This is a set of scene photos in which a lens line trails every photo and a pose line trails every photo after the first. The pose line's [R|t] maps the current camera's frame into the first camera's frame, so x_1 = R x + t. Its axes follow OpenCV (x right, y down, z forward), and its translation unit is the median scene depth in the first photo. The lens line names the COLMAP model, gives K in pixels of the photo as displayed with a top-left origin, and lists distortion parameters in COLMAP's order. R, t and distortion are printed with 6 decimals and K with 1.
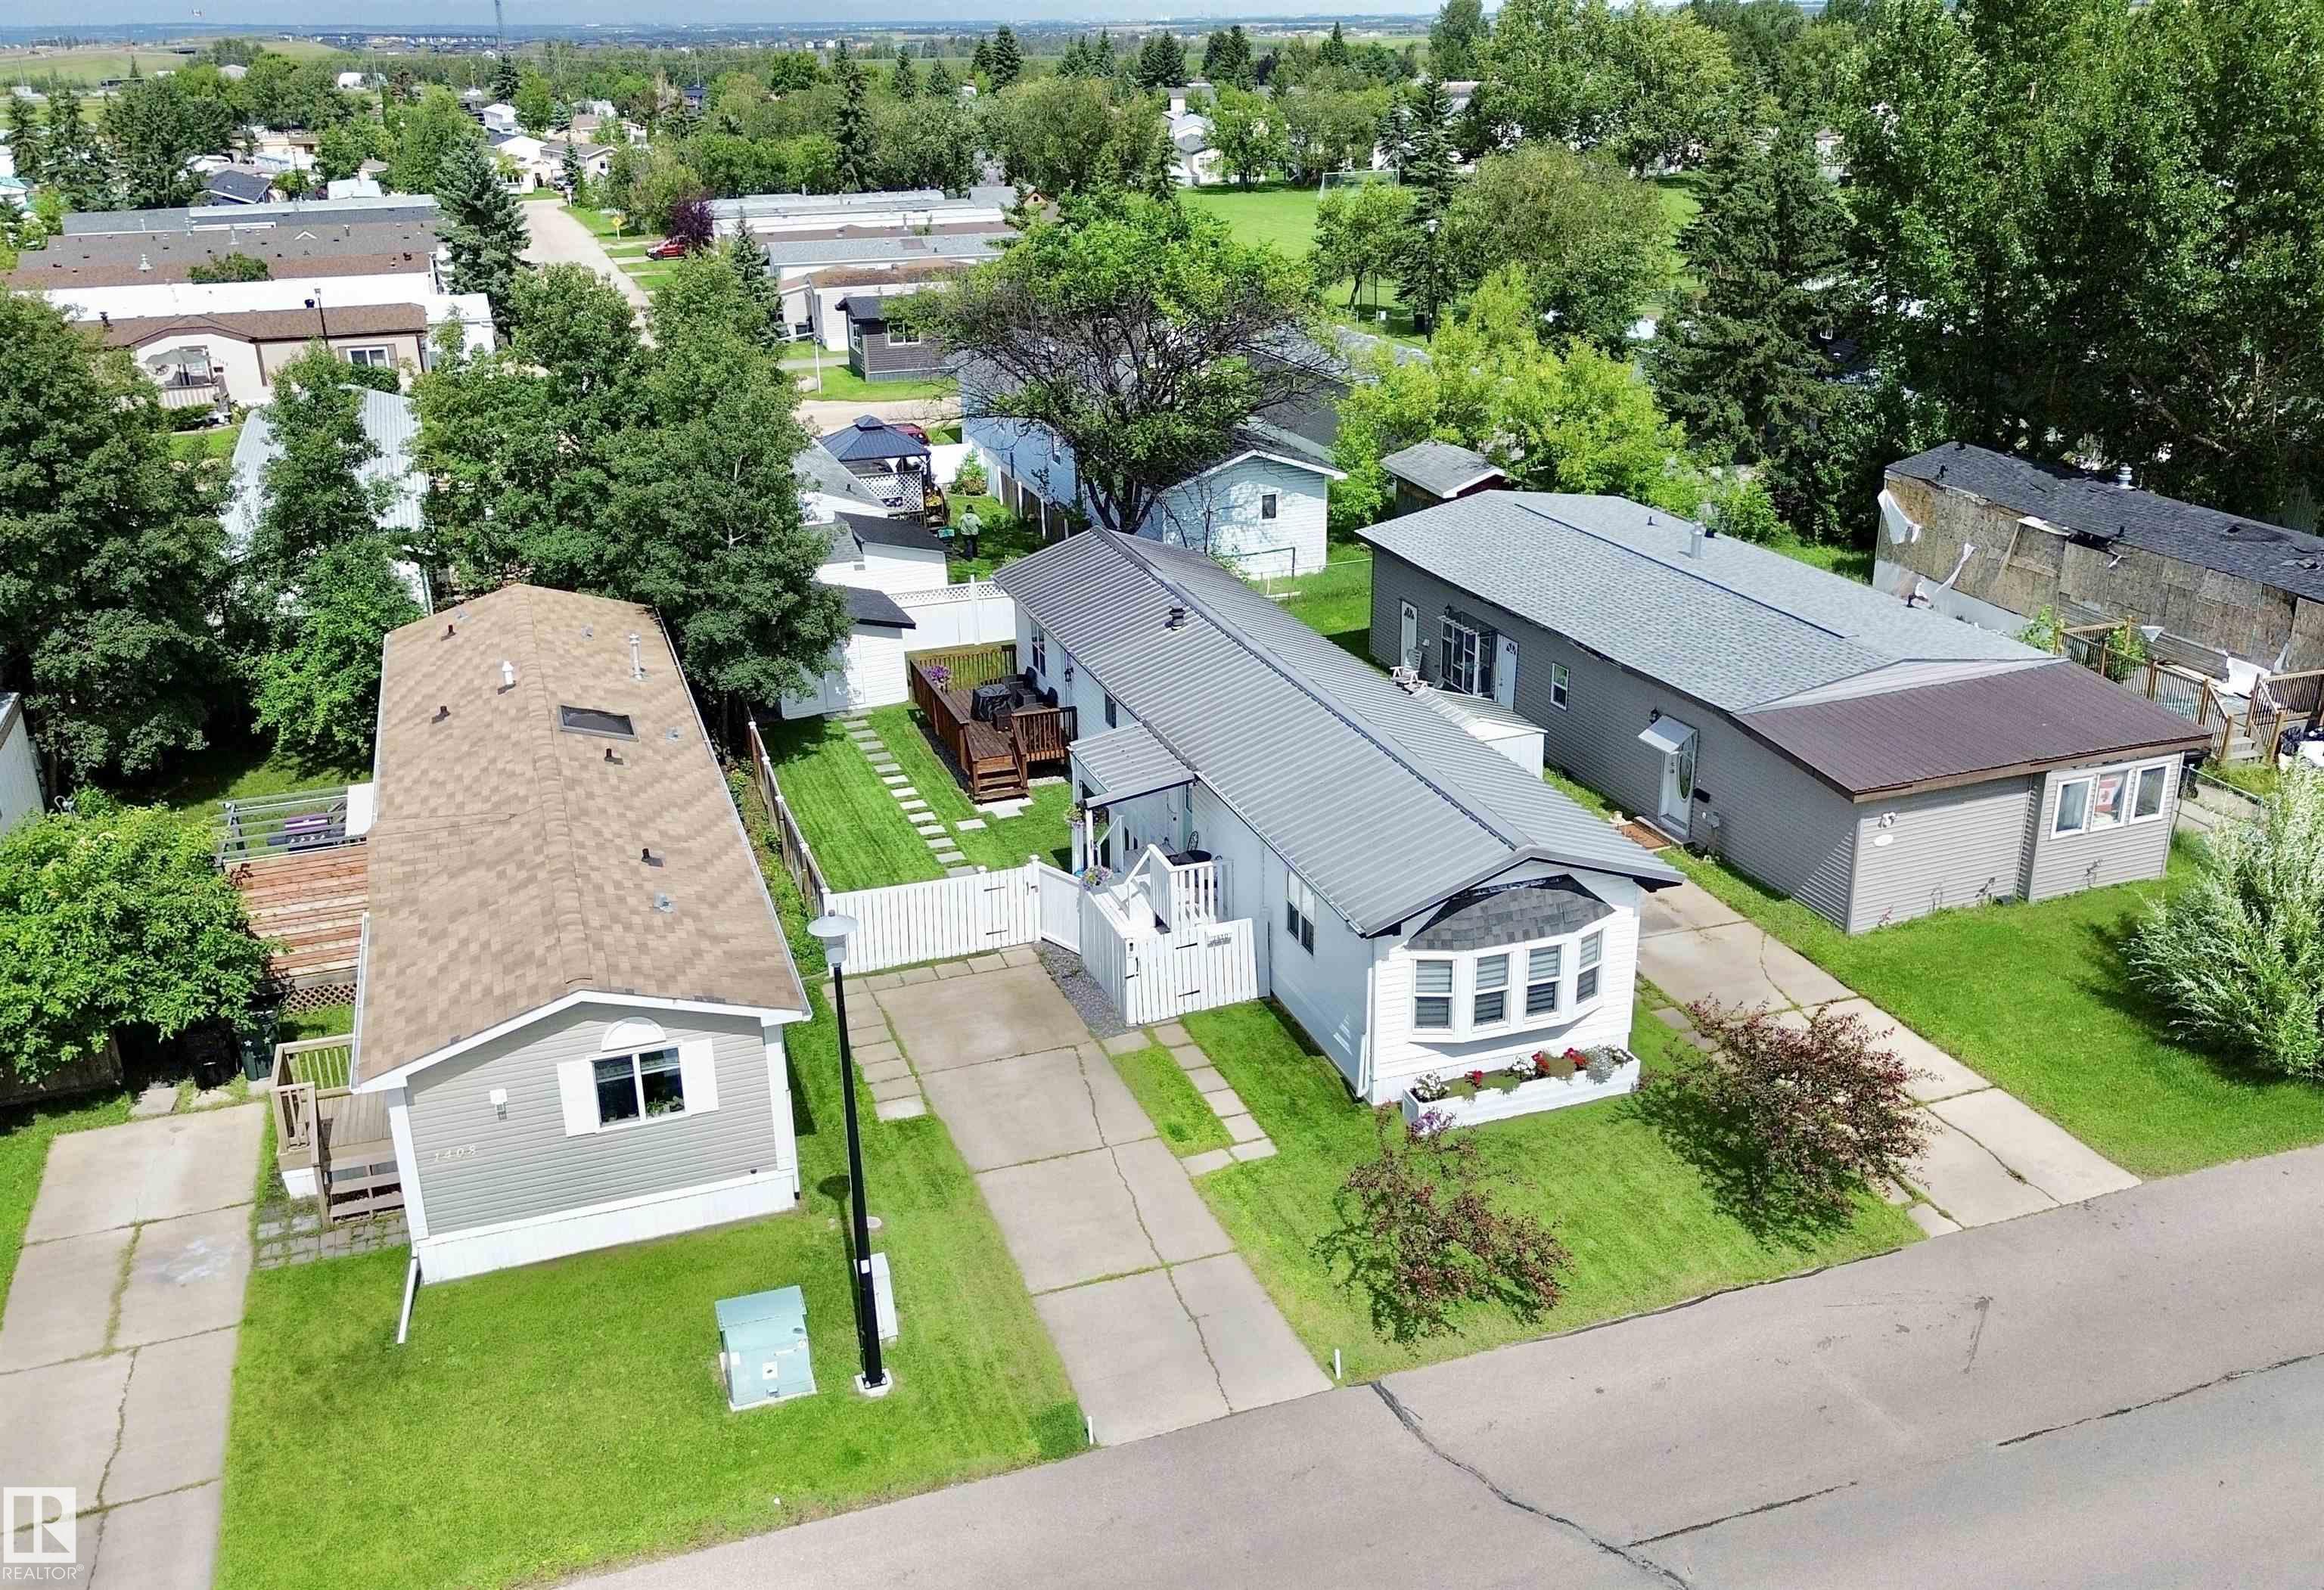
lens RADIAL K [[1988.3, 0, 1170.0], [0, 1988.3, 794.5], [0, 0, 1]] dist [0.102351, -0.188755]
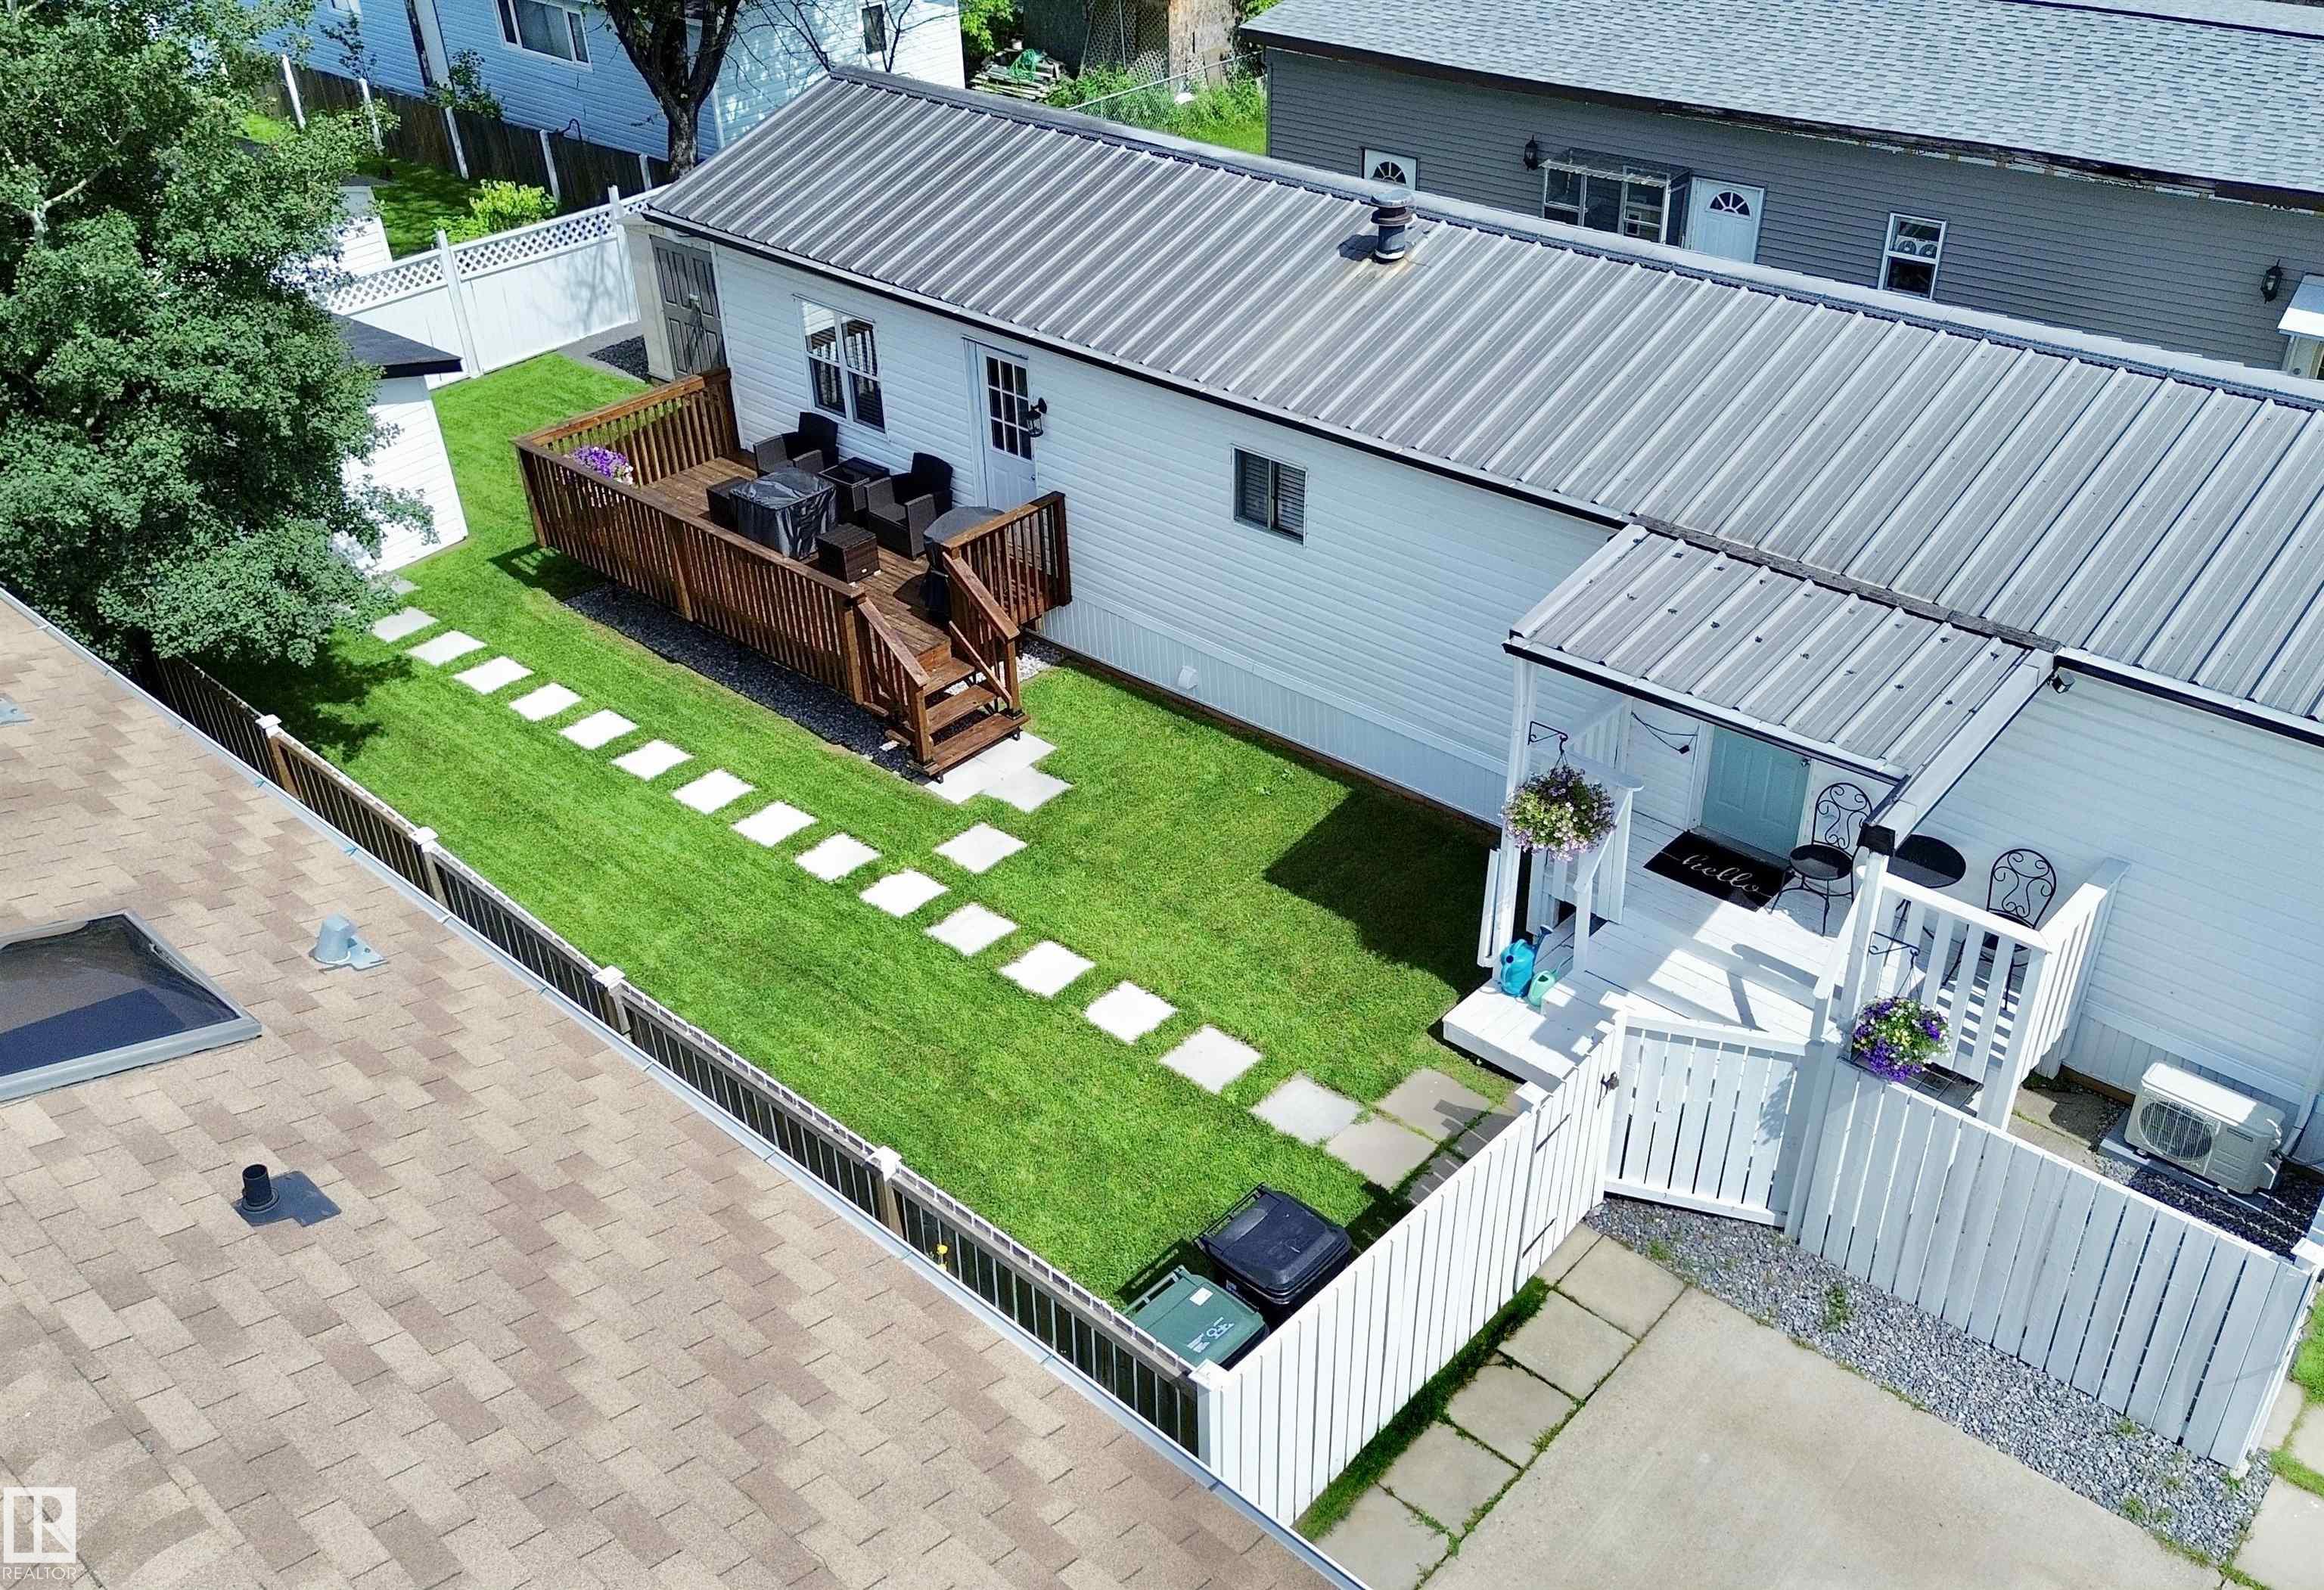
lens RADIAL K [[1988.8, 0, 1157.3], [0, 1988.8, 805.1], [0, 0, 1]] dist [0.069116, -0.082015]
pose [[0.880990, -0.266948, 0.390636, -0.307302], [0.186795, 0.954804, 0.231209, -0.107739], [-0.434701, -0.130724, 0.891037, 0.872916]]
